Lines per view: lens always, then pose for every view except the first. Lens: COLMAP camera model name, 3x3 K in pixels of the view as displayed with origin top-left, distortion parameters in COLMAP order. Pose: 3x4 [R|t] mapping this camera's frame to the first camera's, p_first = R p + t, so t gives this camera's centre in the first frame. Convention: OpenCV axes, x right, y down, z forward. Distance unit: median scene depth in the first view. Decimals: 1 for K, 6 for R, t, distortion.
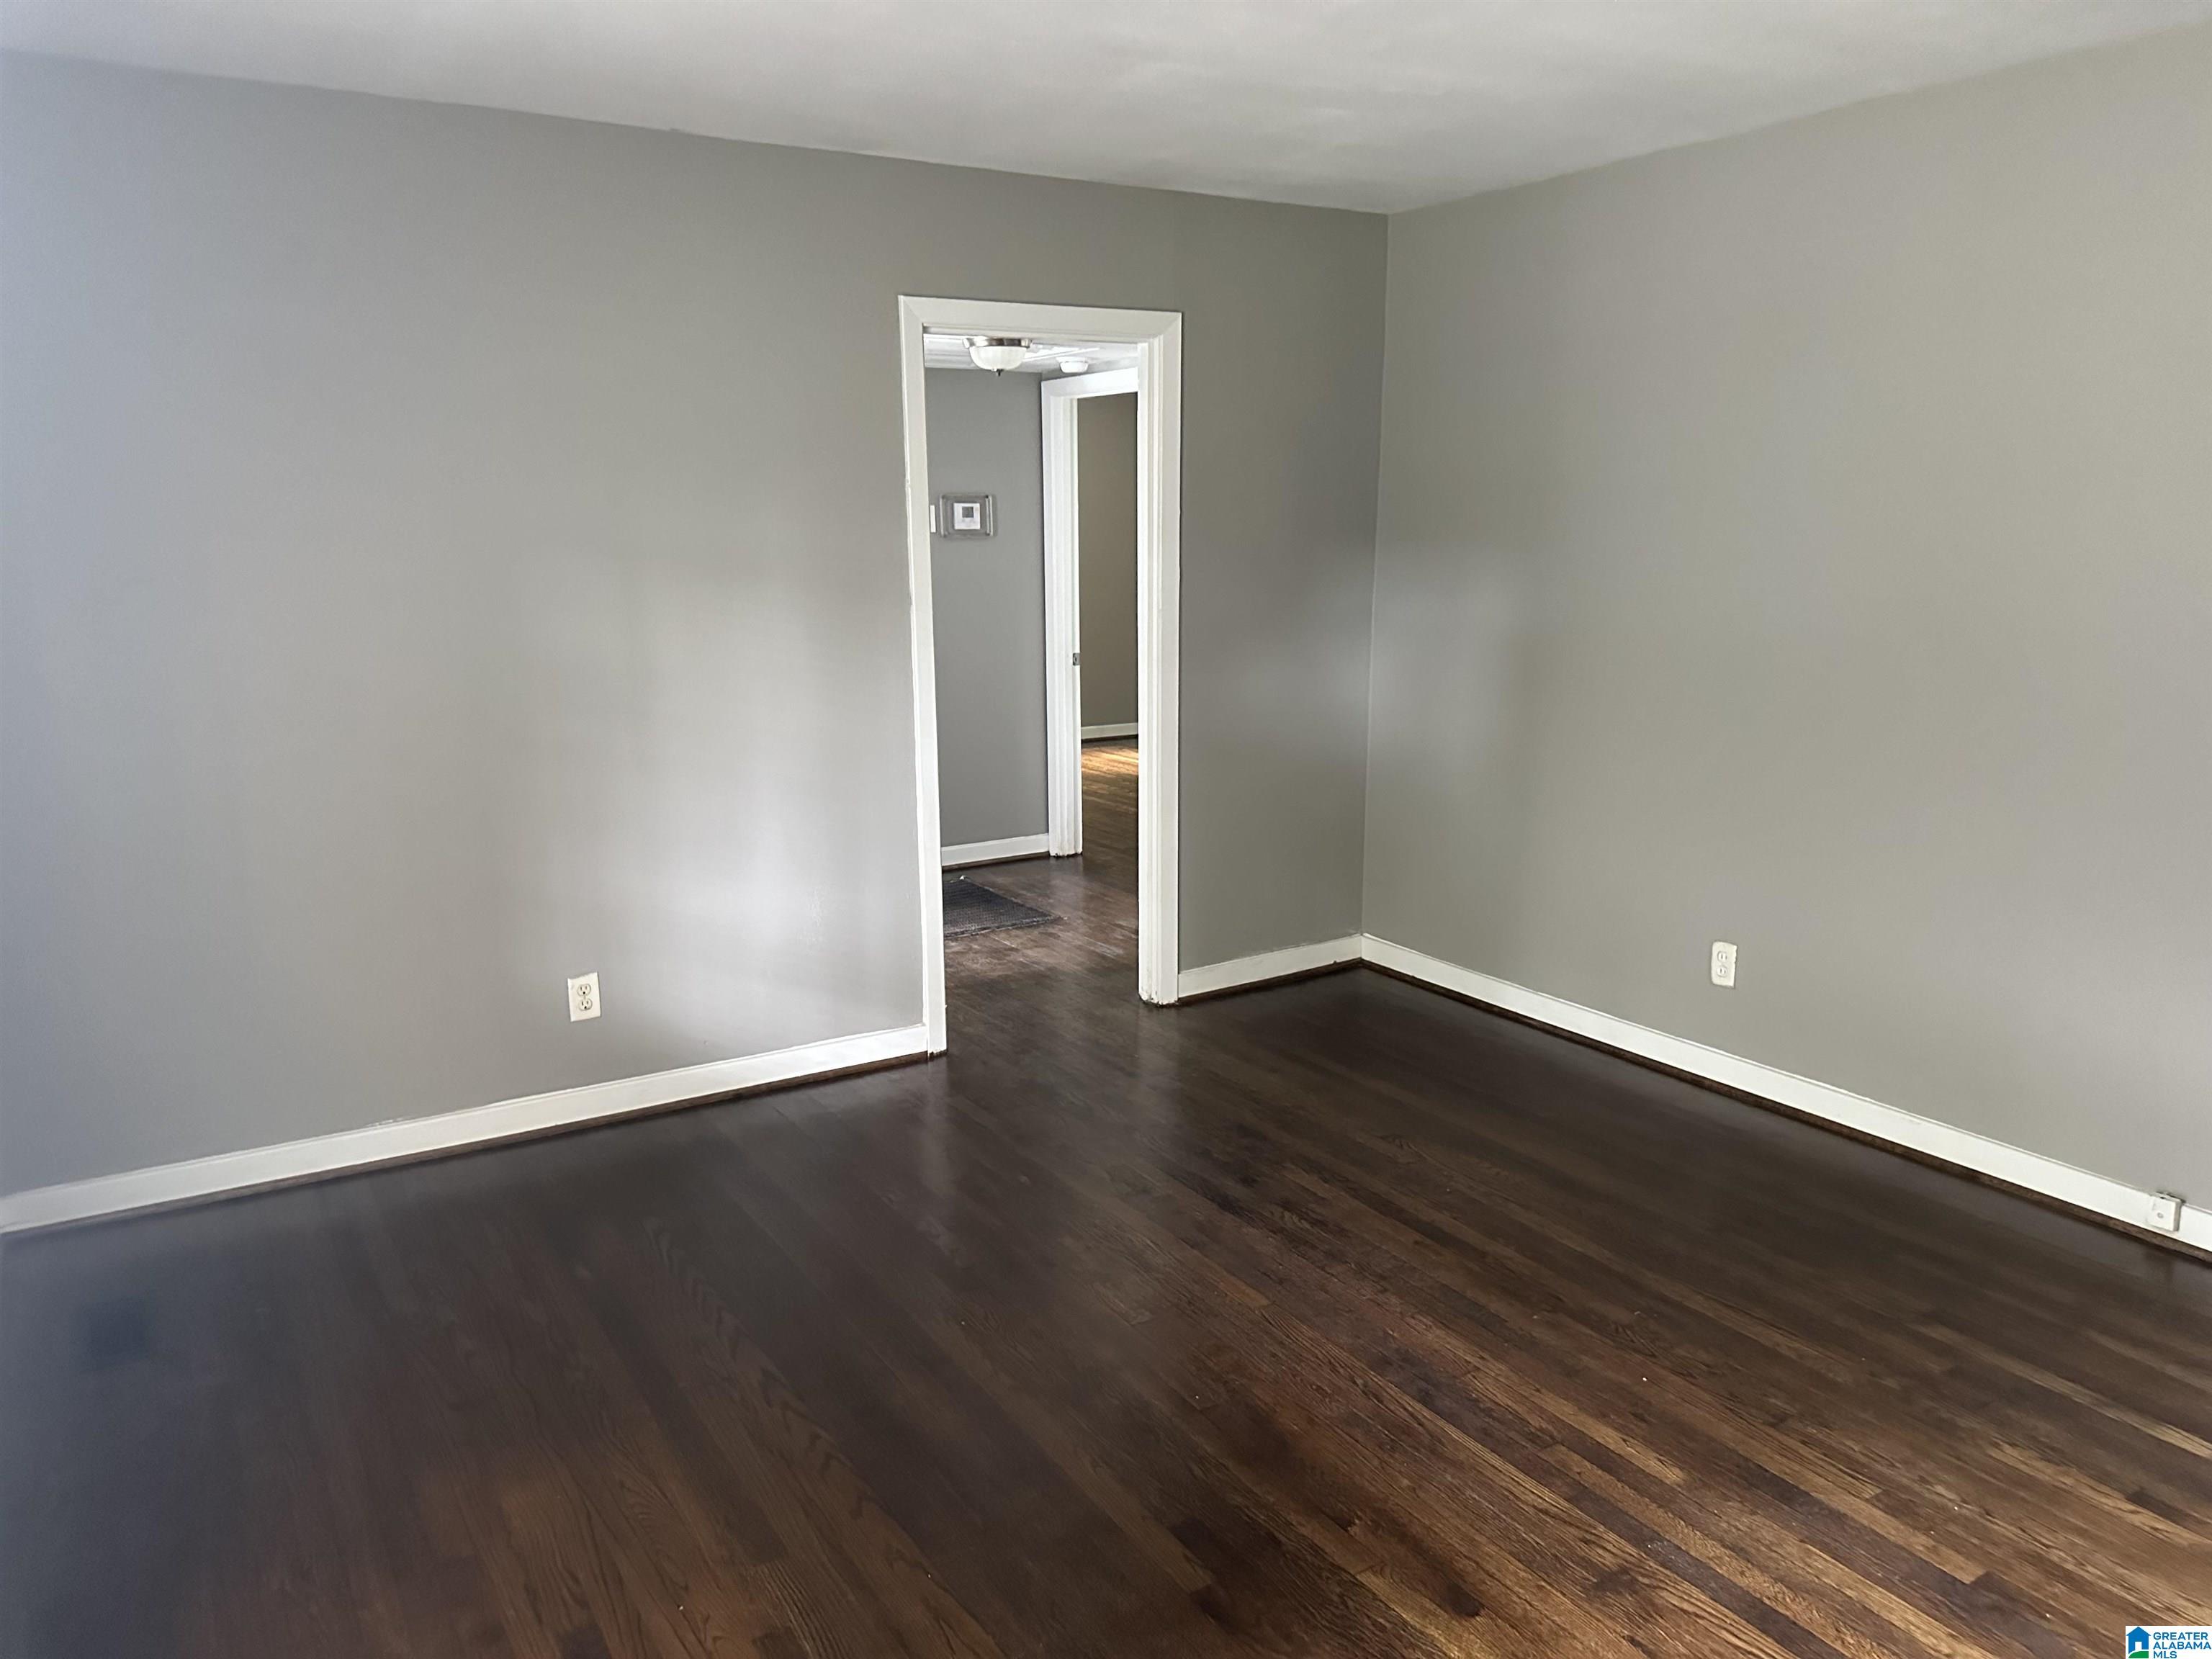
lens RADIAL K [[1553.9, 0, 1106.0], [0, 1553.9, 829.5], [0, 0, 1]] dist [0.032017, -0.005641]
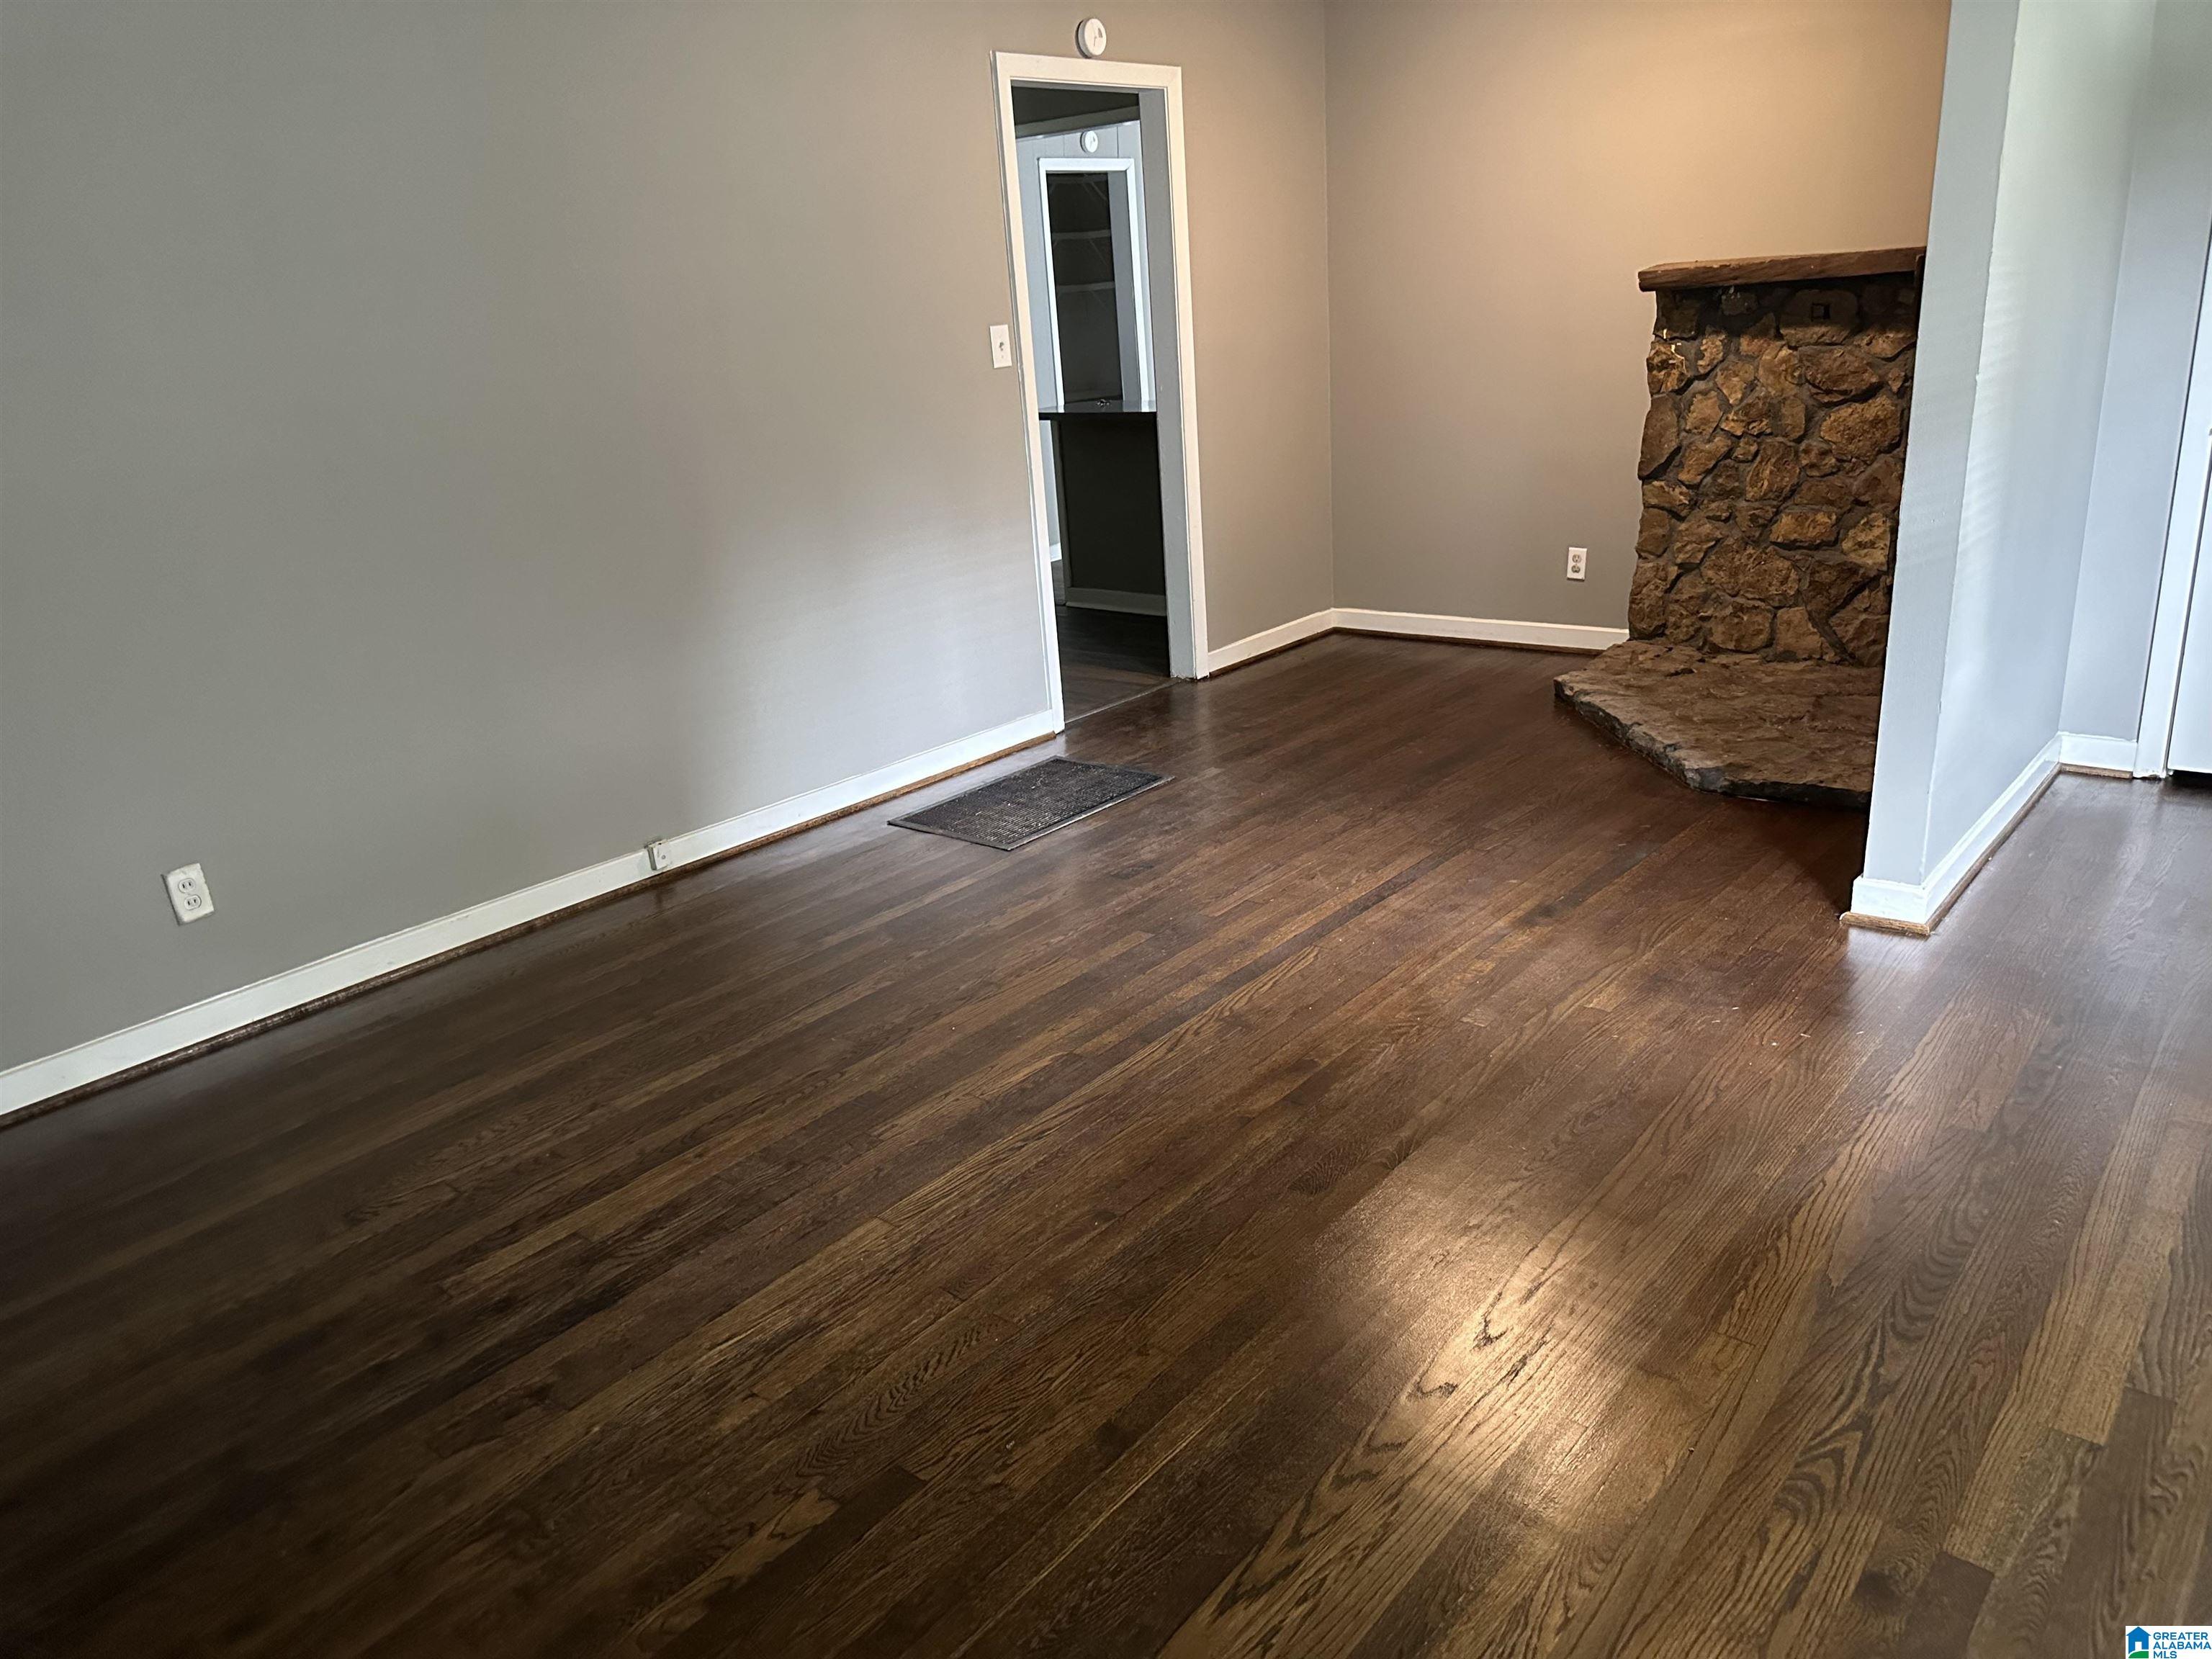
lens RADIAL K [[1553.9, 0, 1106.0], [0, 1553.9, 829.5], [0, 0, 1]] dist [0.032017, -0.005641]
pose [[-0.302104, -0.282992, 0.910301, -0.652182], [0.261560, 0.893664, 0.364625, -0.158206], [-0.916689, 0.348253, -0.195960, 1.014851]]
